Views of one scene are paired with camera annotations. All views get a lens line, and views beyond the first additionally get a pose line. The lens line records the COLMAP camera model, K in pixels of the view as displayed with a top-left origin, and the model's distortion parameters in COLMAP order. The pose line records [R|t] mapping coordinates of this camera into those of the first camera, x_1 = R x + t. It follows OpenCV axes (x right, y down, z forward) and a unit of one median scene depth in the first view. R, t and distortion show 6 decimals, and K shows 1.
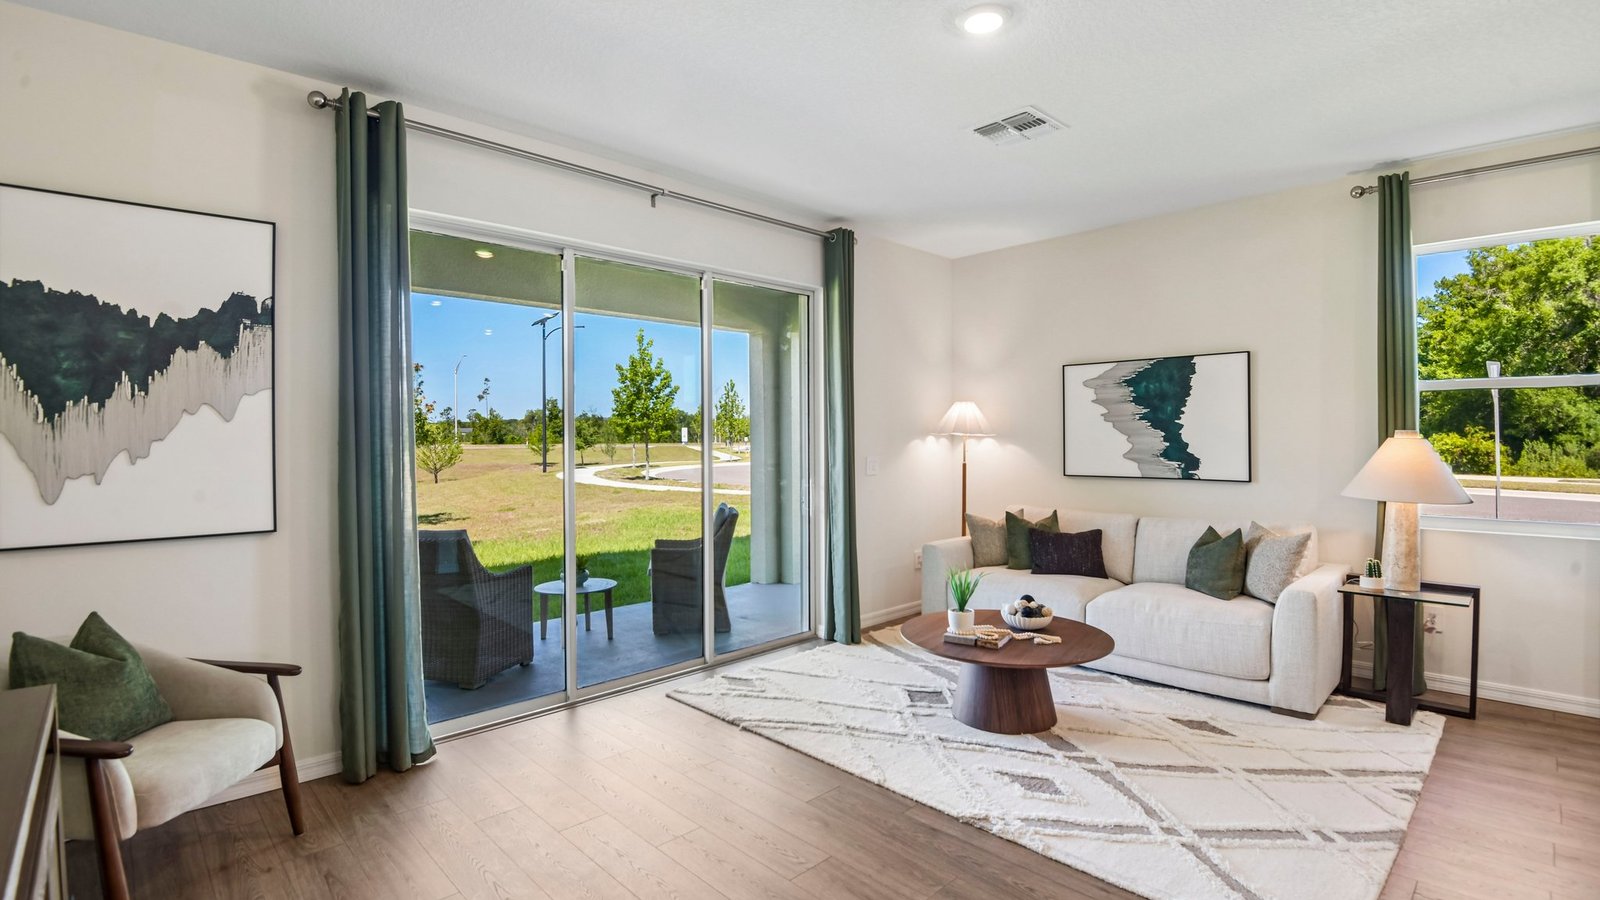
lens RADIAL K [[746.2, 0, 796.4], [0, 746.2, 442.3], [0, 0, 1]] dist [-0.024658, -0.011381]
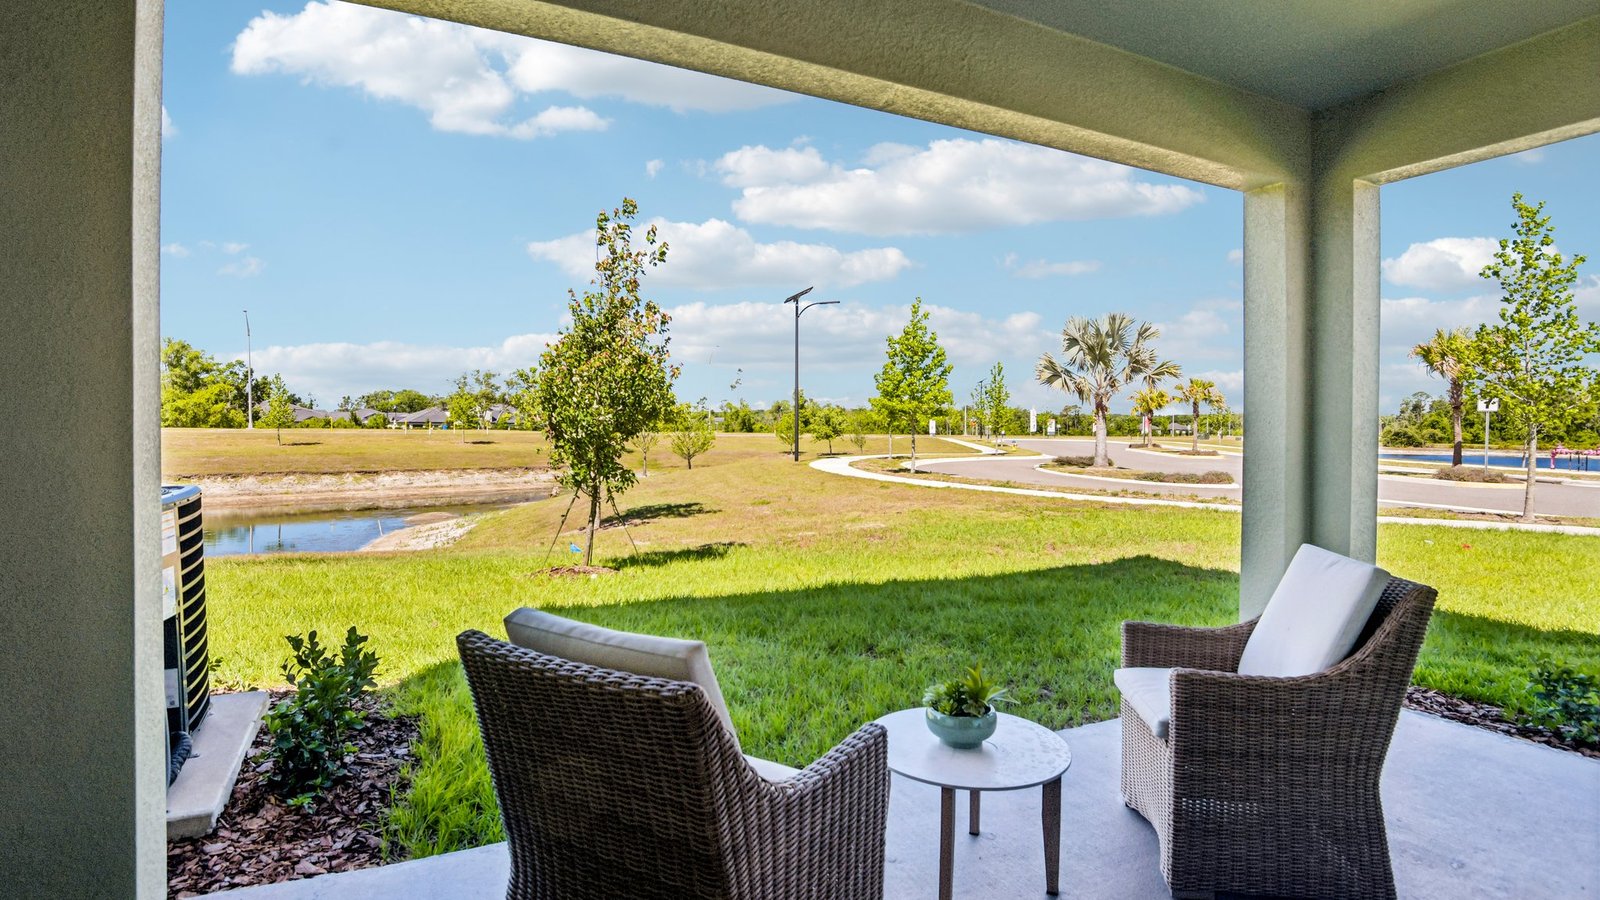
lens RADIAL K [[746.2, 0, 797.4], [0, 746.2, 456.1], [0, 0, 1]] dist [-0.024658, -0.011381]
pose [[0.951202, 0.024098, -0.307627, -0.308969], [-0.015490, 0.999418, 0.030395, 0.033967], [0.308181, -0.024147, 0.951021, 0.691798]]
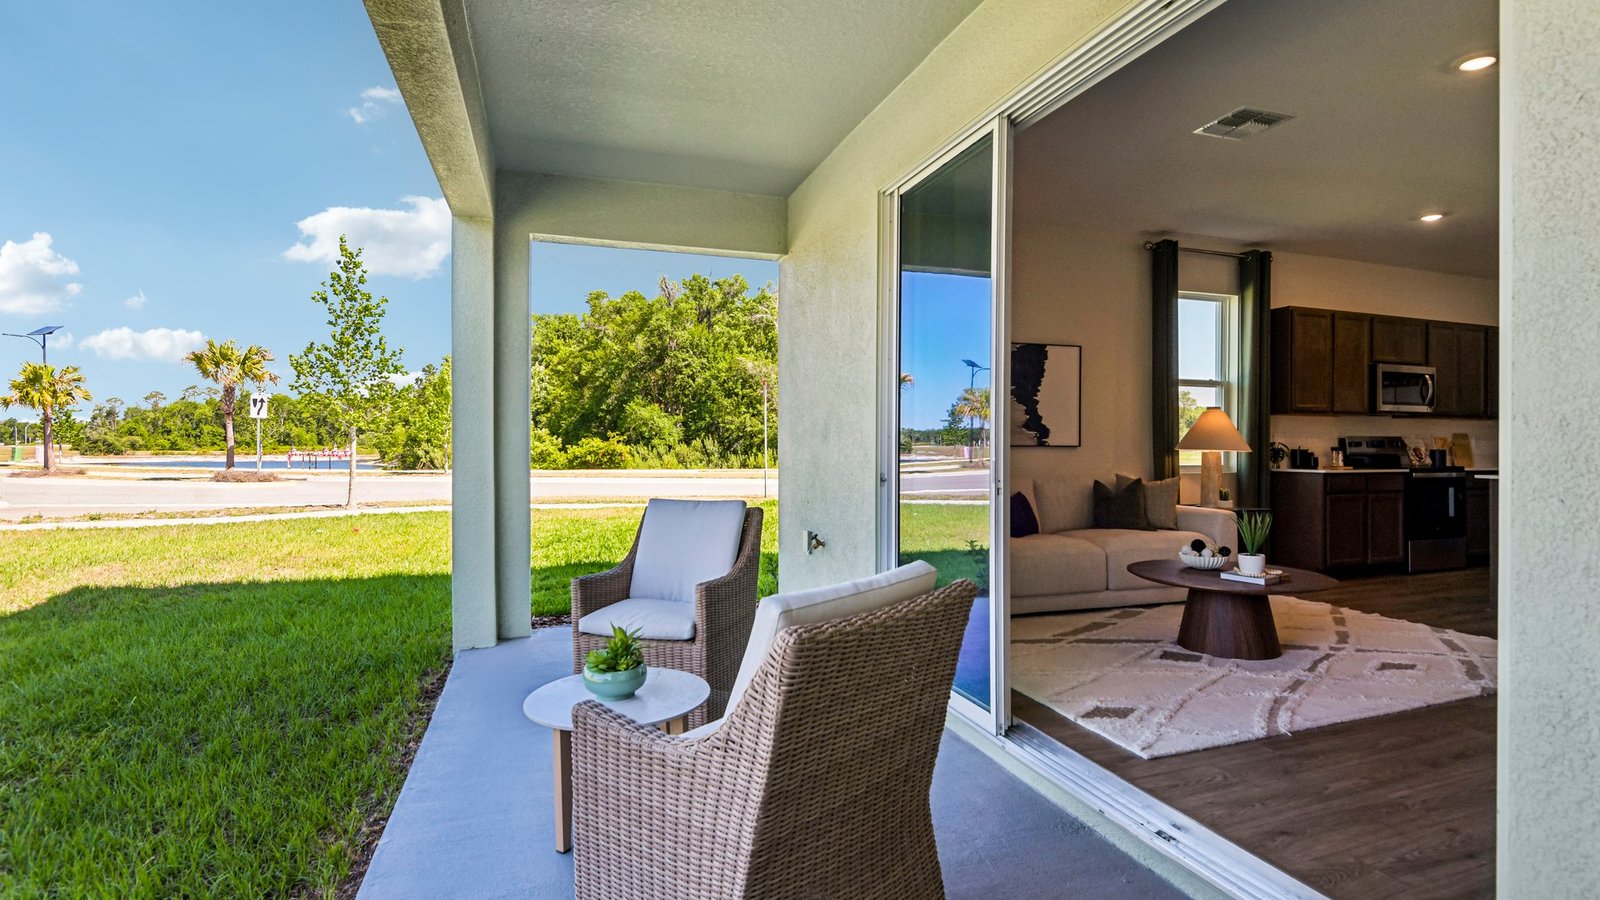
lens RADIAL K [[746.2, 0, 803.4], [0, 746.2, 431.3], [0, 0, 1]] dist [-0.024658, -0.011381]
pose [[0.437572, 0.020243, 0.898956, -0.731308], [0.002309, 0.999718, -0.023636, 0.053786], [-0.899181, 0.012418, 0.437402, 0.824753]]
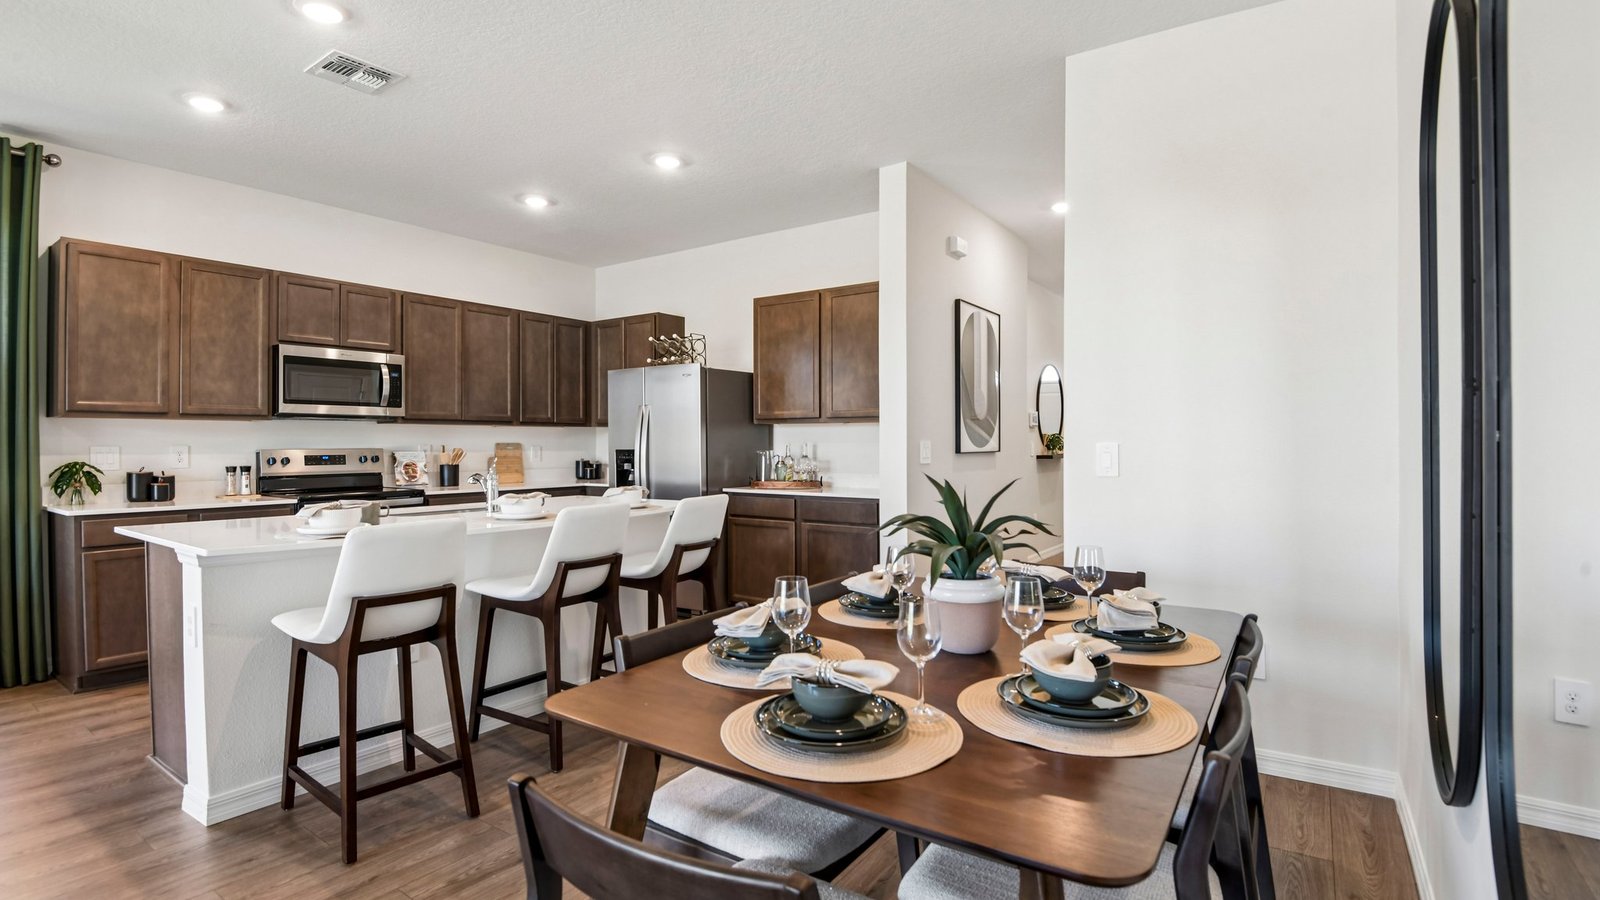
lens RADIAL K [[746.2, 0, 799.5], [0, 746.2, 449.3], [0, 0, 1]] dist [-0.024658, -0.011381]
pose [[-0.192858, -0.001576, 0.981225, -0.078243], [0.013154, 0.999905, 0.004191, 0.036377], [-0.981138, 0.013716, -0.192819, -0.006844]]
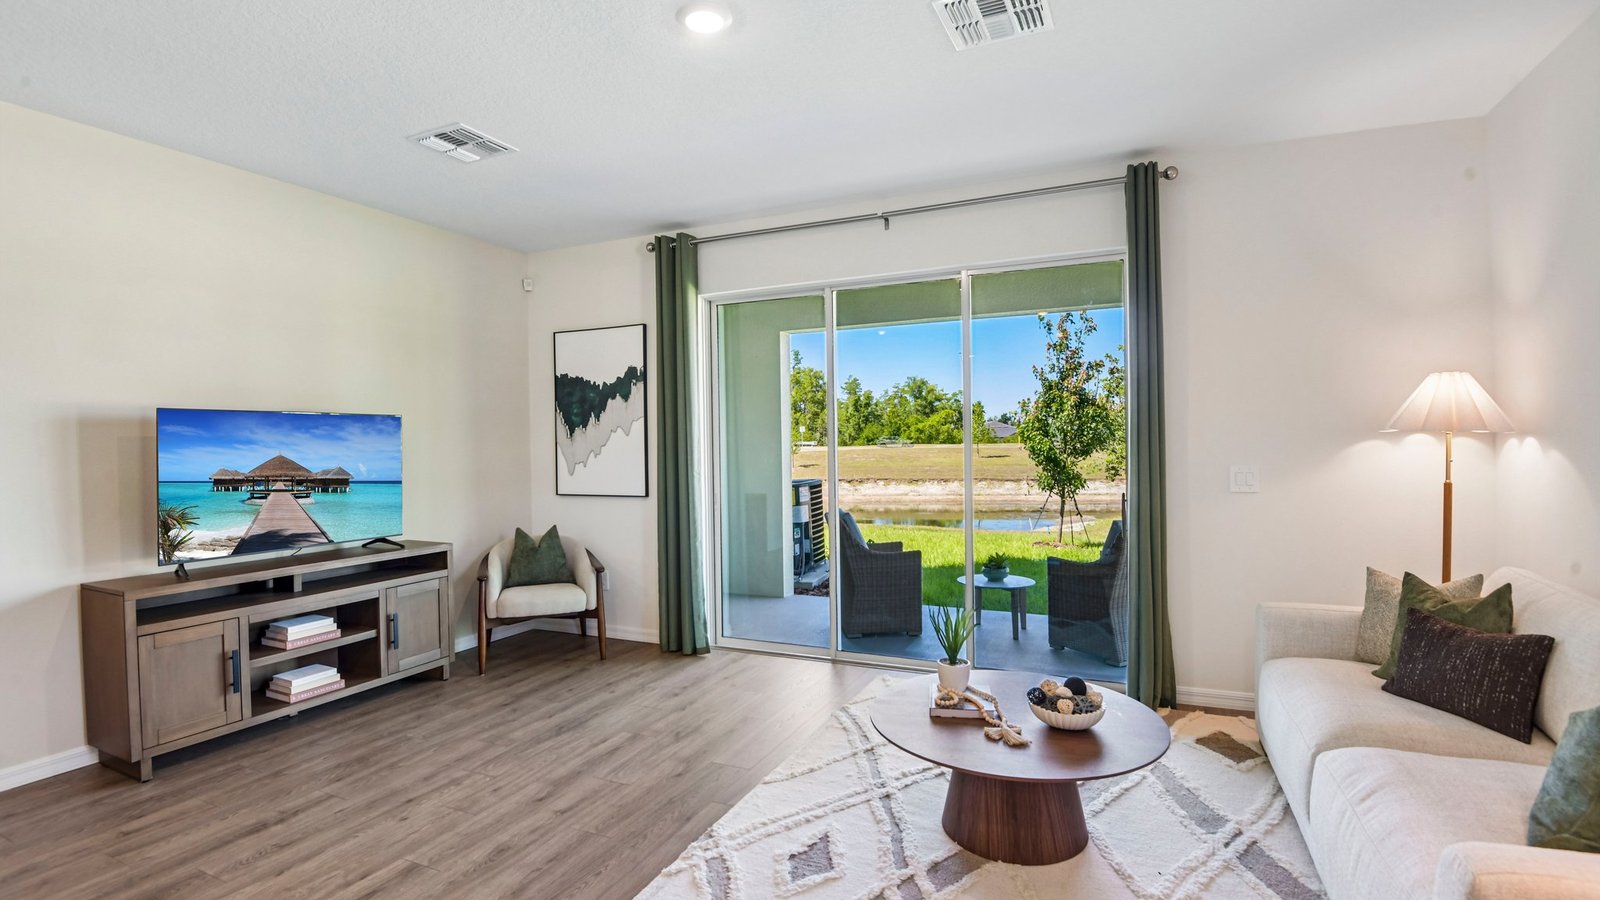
lens RADIAL K [[746.2, 0, 792.0], [0, 746.2, 441.1], [0, 0, 1]] dist [-0.024658, -0.011381]
pose [[0.360687, -0.002109, -0.932684, 0.666062], [0.007263, 0.999973, 0.000547, -0.007544], [0.932659, -0.006971, 0.360693, 0.413167]]
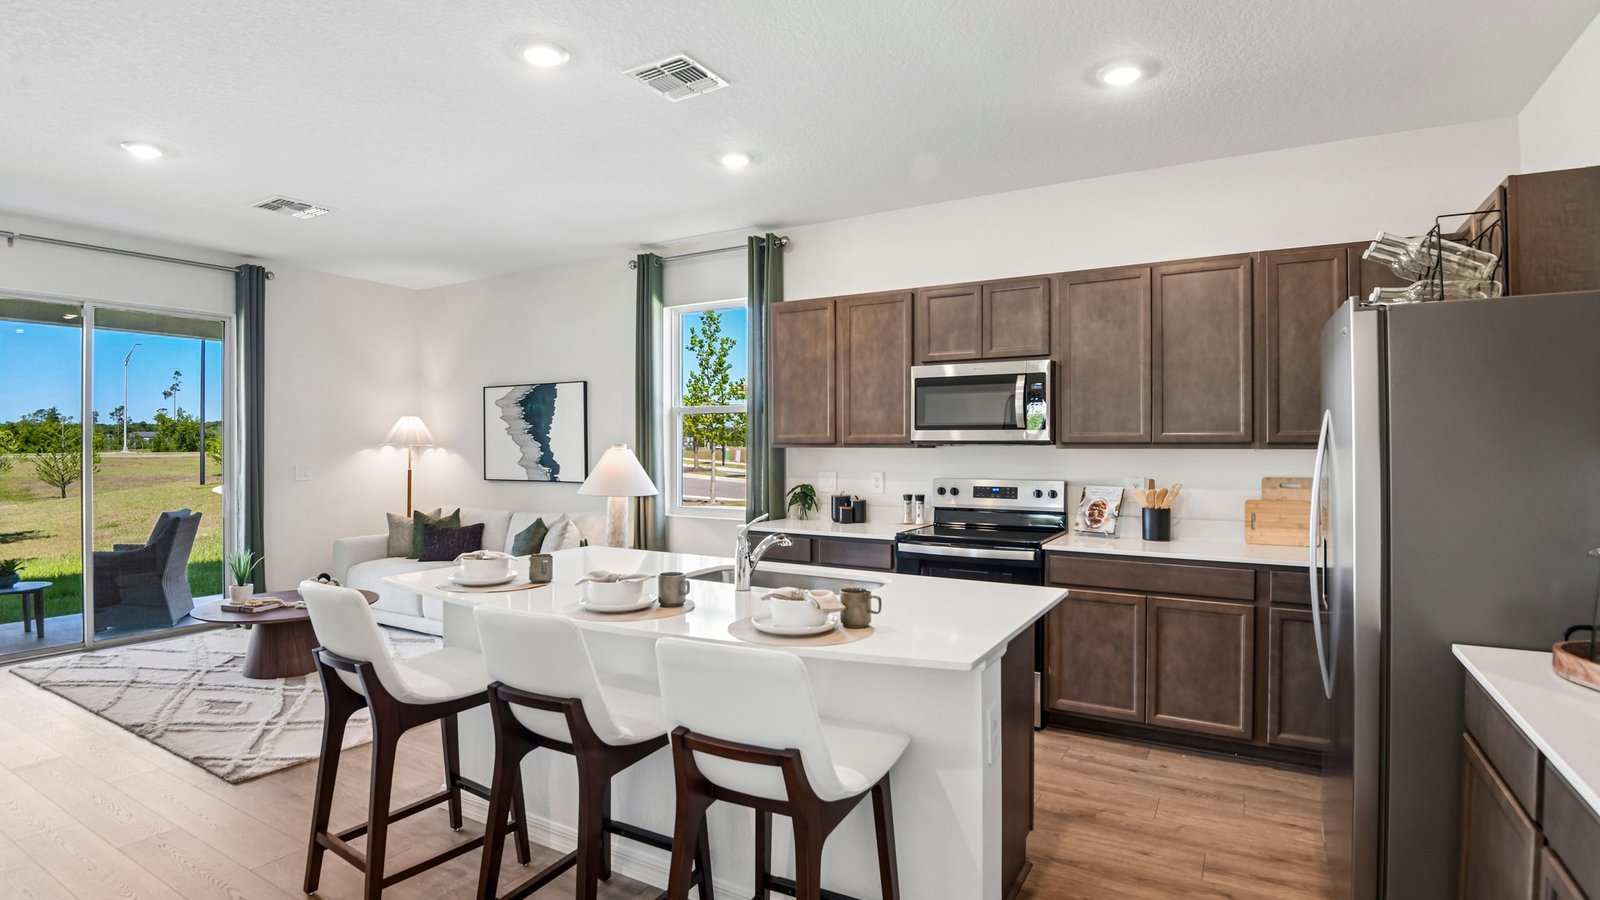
lens RADIAL K [[794.5, 0, 809.7], [0, 794.5, 442.2], [0, 0, 1]] dist [-0.017870, -0.011909]
pose [[0.964336, 0.002559, 0.264670, 0.595499], [-0.000174, 0.999959, -0.009036, -0.004441], [-0.264682, 0.008668, 0.964297, -0.405844]]
